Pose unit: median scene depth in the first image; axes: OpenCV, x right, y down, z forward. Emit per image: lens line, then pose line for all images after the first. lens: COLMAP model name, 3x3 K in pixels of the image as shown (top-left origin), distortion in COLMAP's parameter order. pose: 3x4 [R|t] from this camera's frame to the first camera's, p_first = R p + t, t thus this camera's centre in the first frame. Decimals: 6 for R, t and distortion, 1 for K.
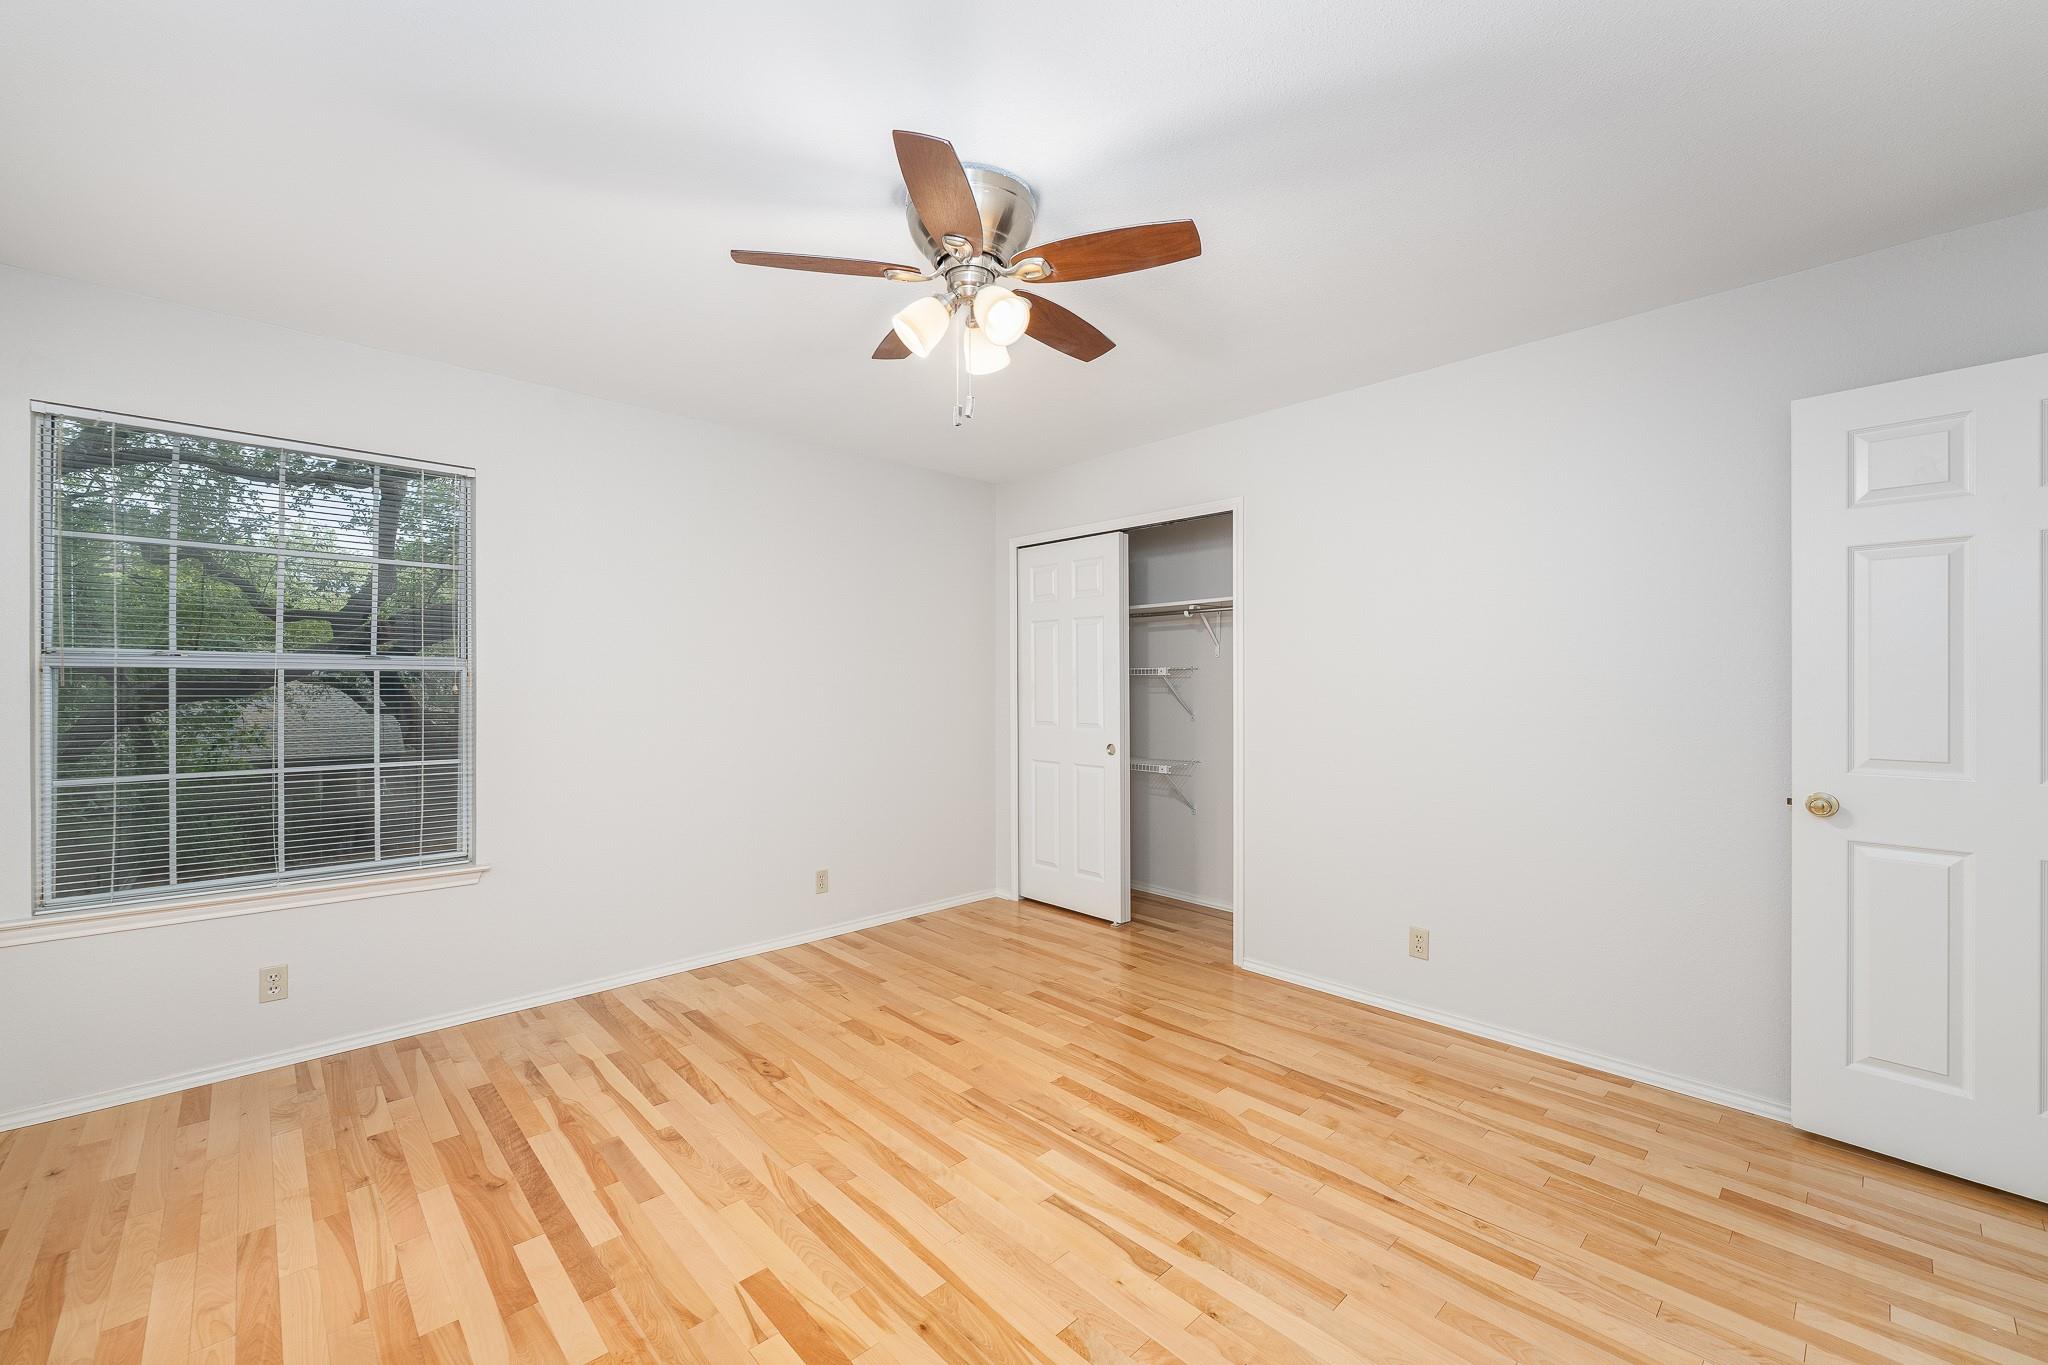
lens RADIAL K [[819.5, 0, 1024.0], [0, 819.5, 682.5], [0, 0, 1]] dist [-0.000804, 0.000002]
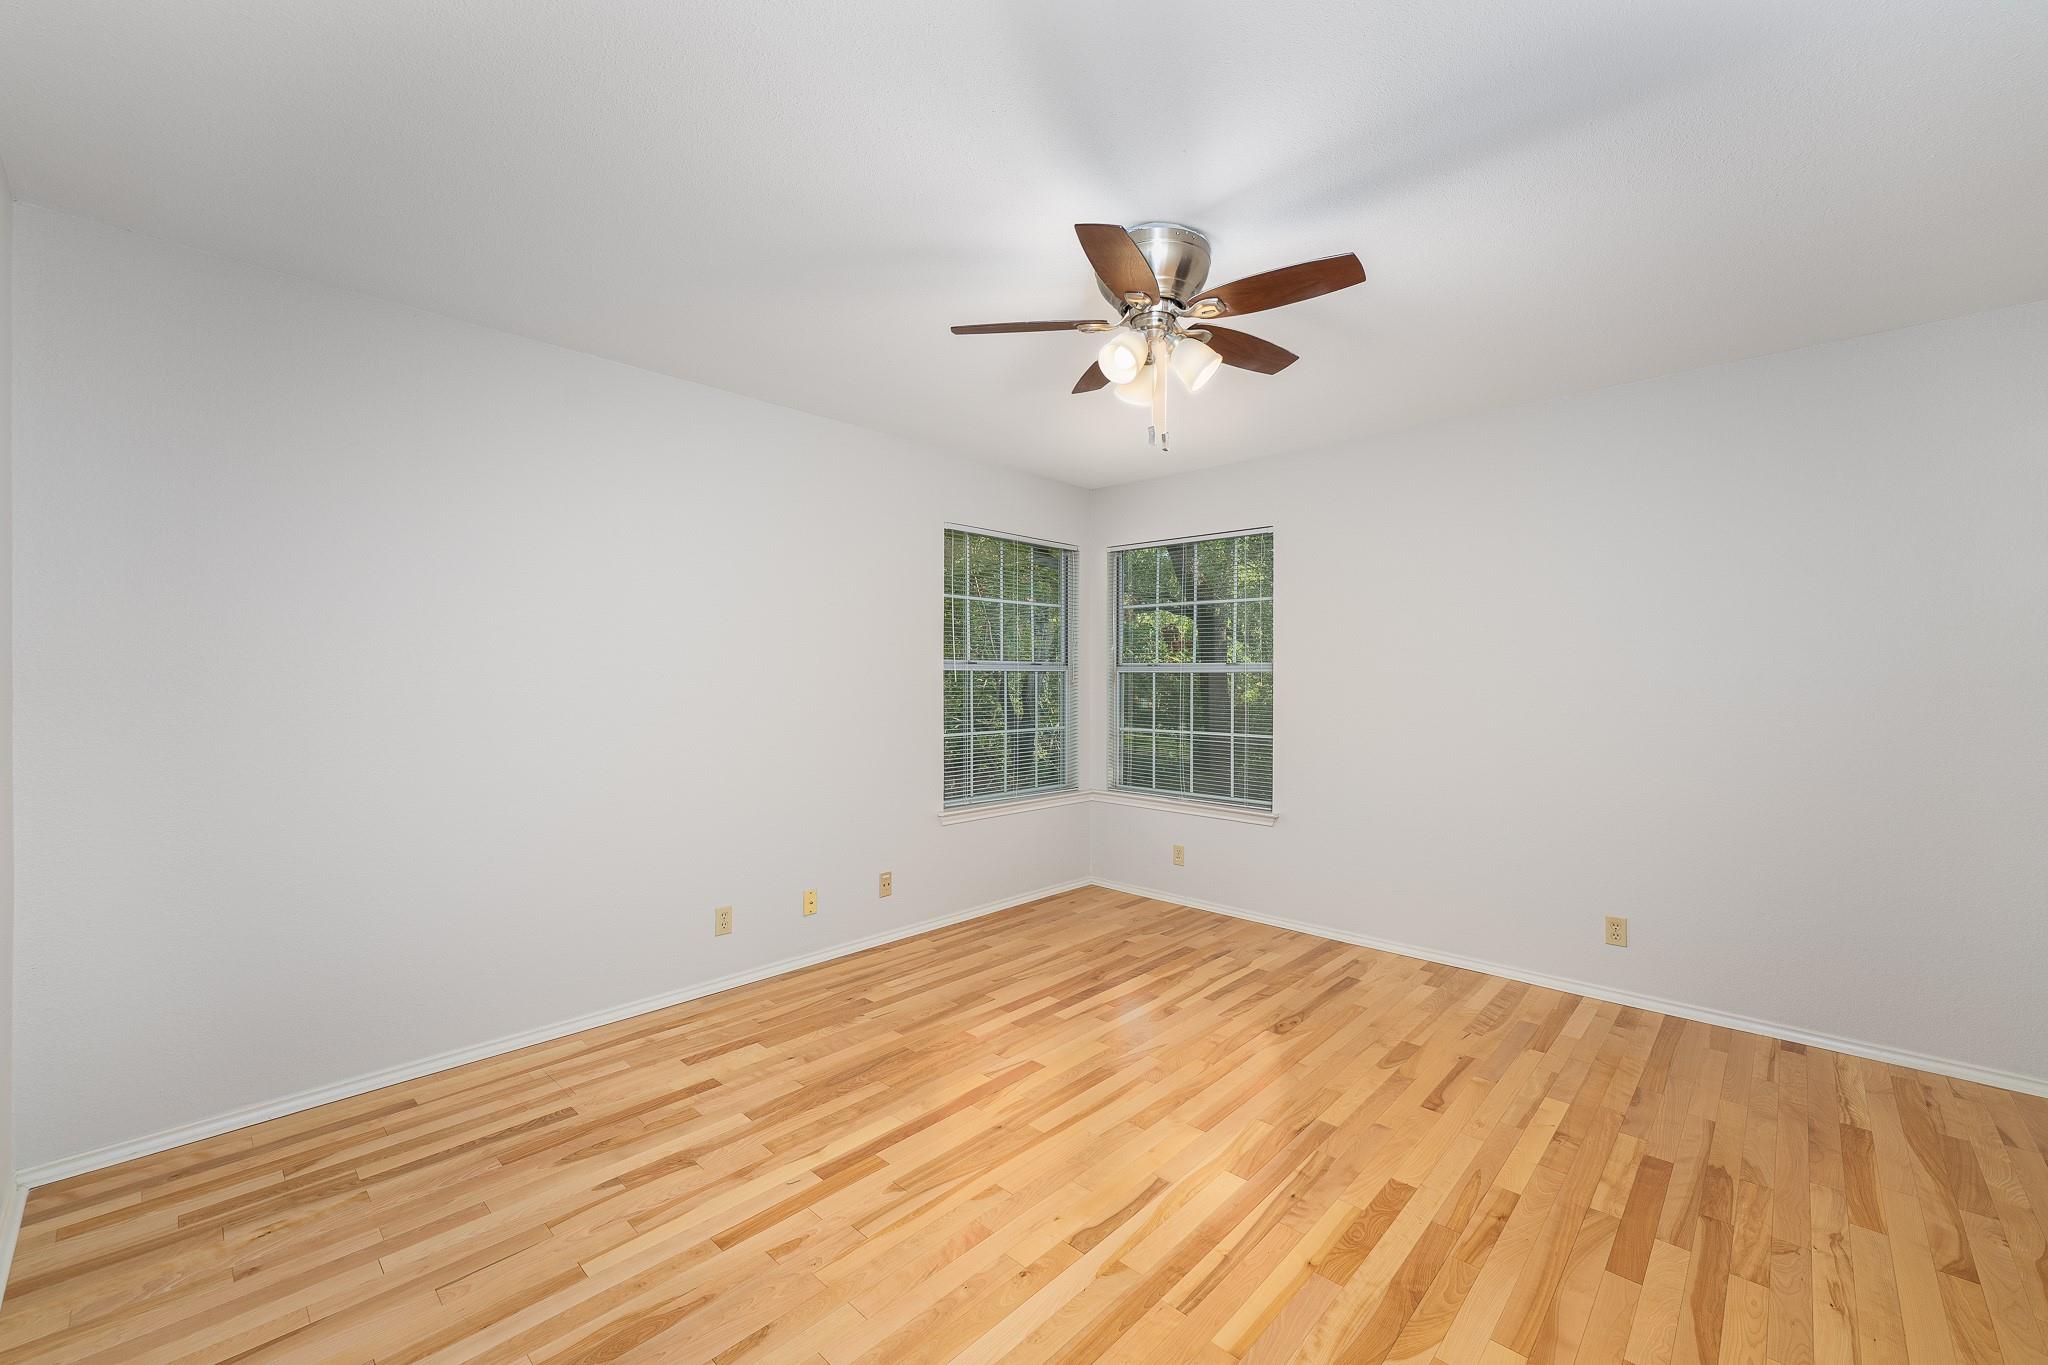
lens RADIAL K [[821.1, 0, 1021.4], [0, 821.1, 672.3], [0, 0, 1]] dist [0.001140, 0.000288]
pose [[0.055829, -0.009692, -0.998393, 0.775730], [-0.003663, 0.999944, -0.009912, 0.001114], [0.998434, 0.004211, 0.055791, 0.557417]]
